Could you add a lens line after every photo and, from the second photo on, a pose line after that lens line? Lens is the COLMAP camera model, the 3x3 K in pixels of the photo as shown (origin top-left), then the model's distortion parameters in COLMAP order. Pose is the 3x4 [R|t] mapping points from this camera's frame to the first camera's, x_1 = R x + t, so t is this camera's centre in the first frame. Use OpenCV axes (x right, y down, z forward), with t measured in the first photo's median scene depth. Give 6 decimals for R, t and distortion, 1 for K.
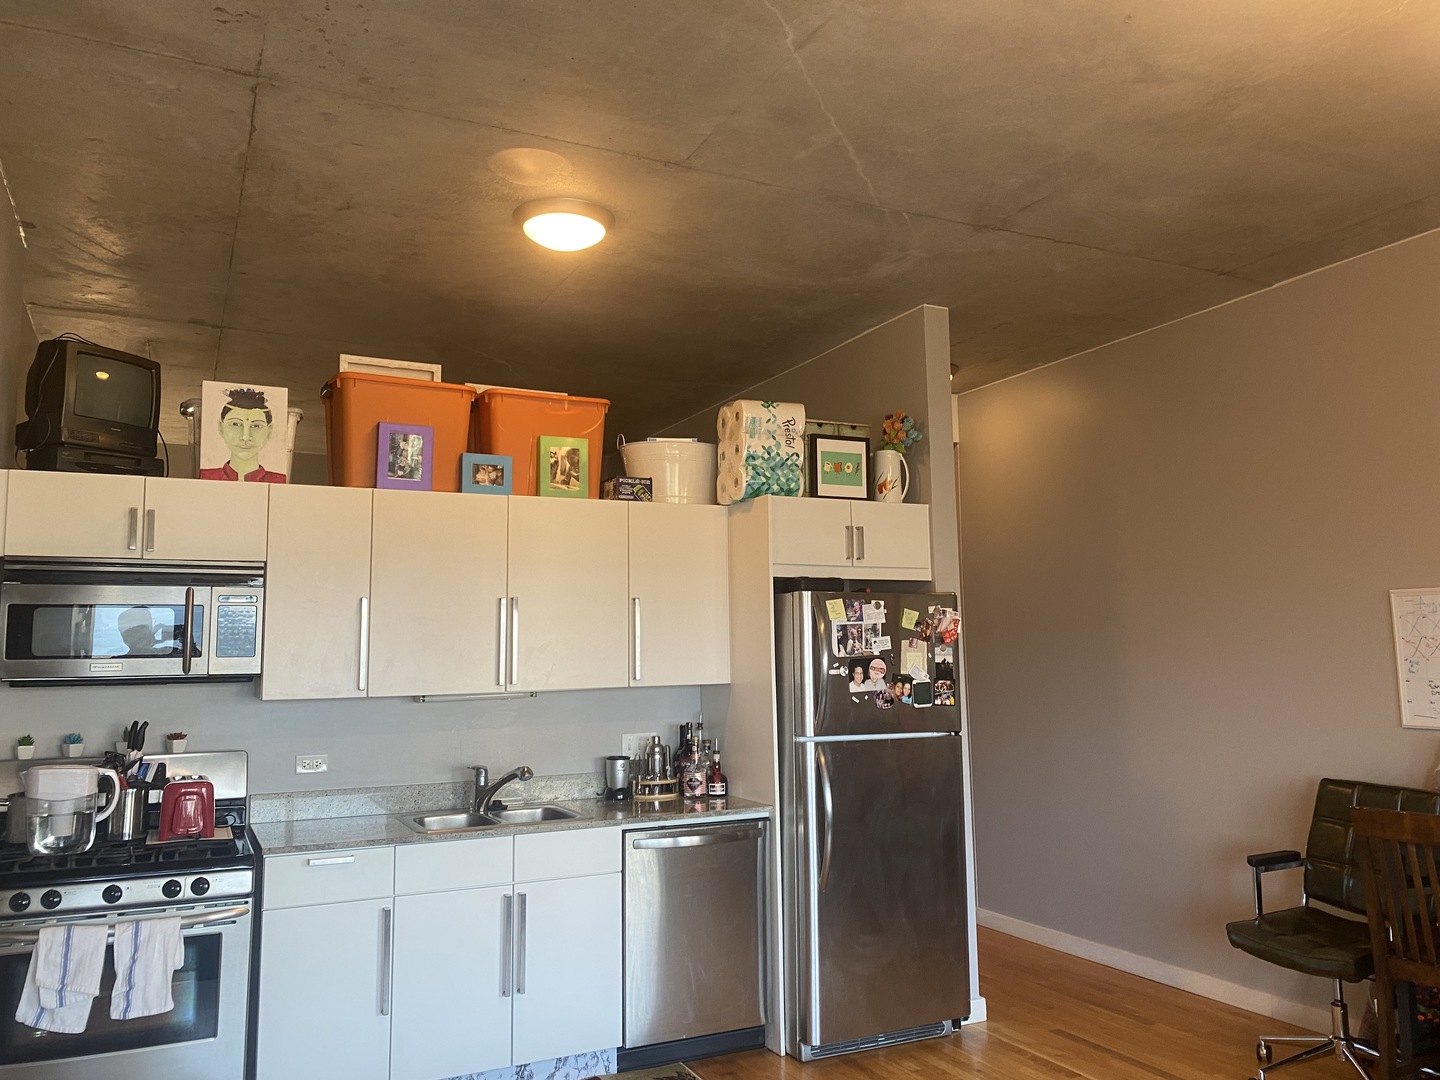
lens RADIAL K [[1107.4, 0, 705.4], [0, 1107.4, 523.2], [0, 0, 1]] dist [0.092983, -0.091582]
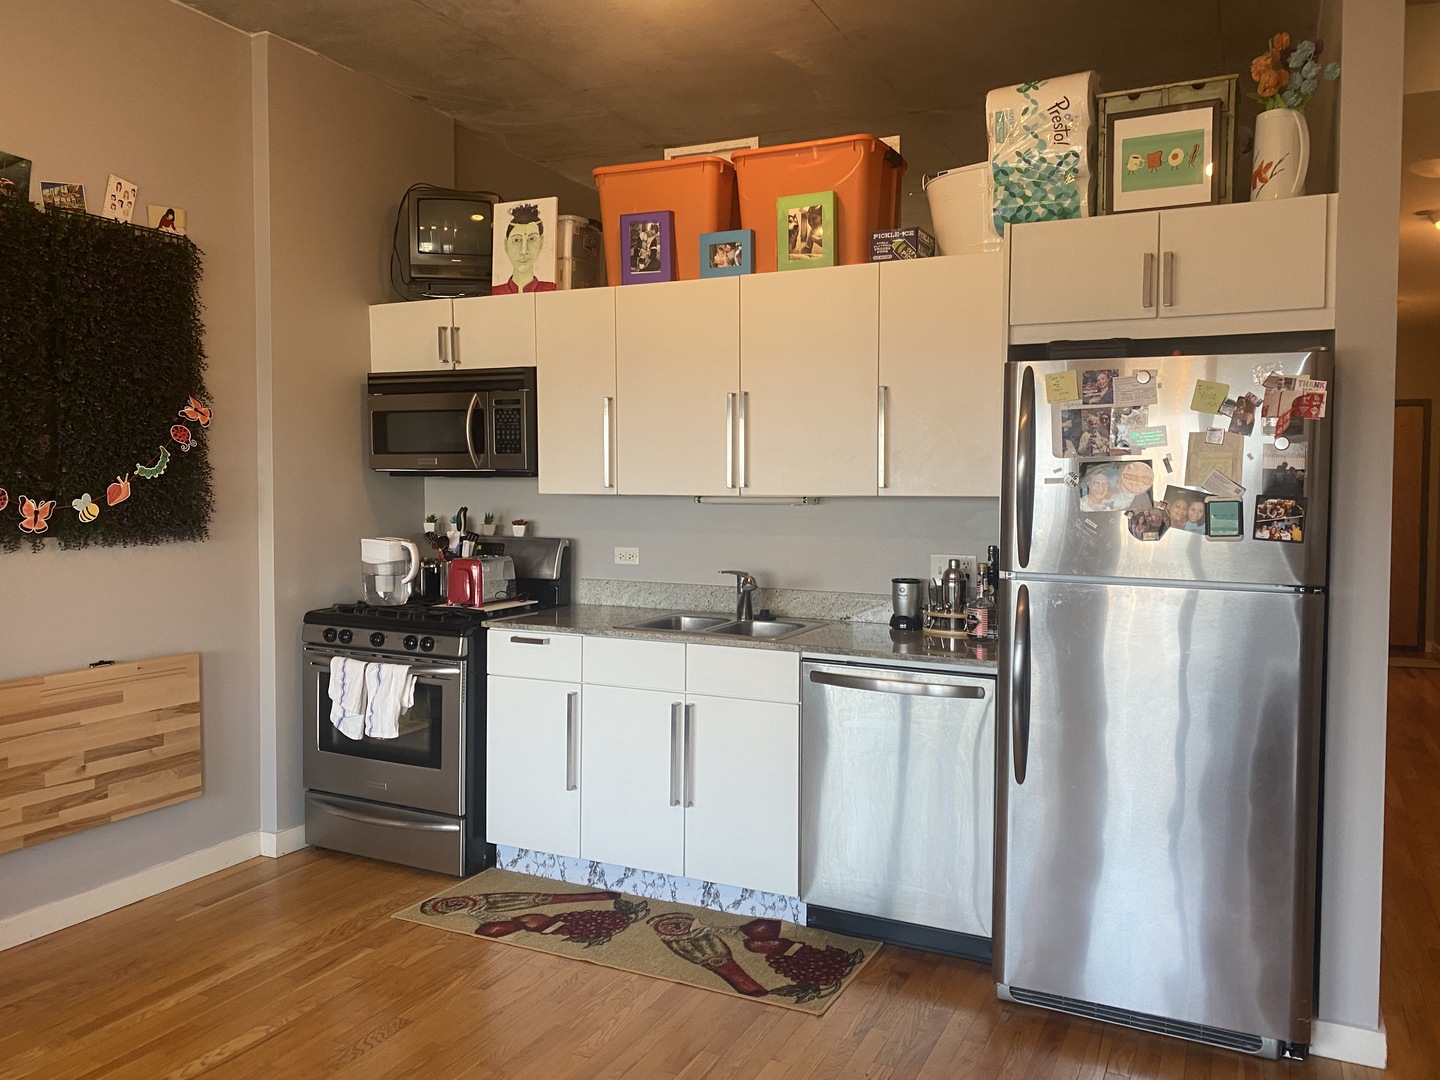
lens RADIAL K [[1109.3, 0, 725.1], [0, 1109.3, 522.8], [0, 0, 1]] dist [0.084172, -0.104889]
pose [[0.617443, 0.047428, -0.785184, 0.492551], [0.080624, 0.989108, 0.123145, 0.056428], [0.782473, -0.139340, 0.606894, 0.405109]]
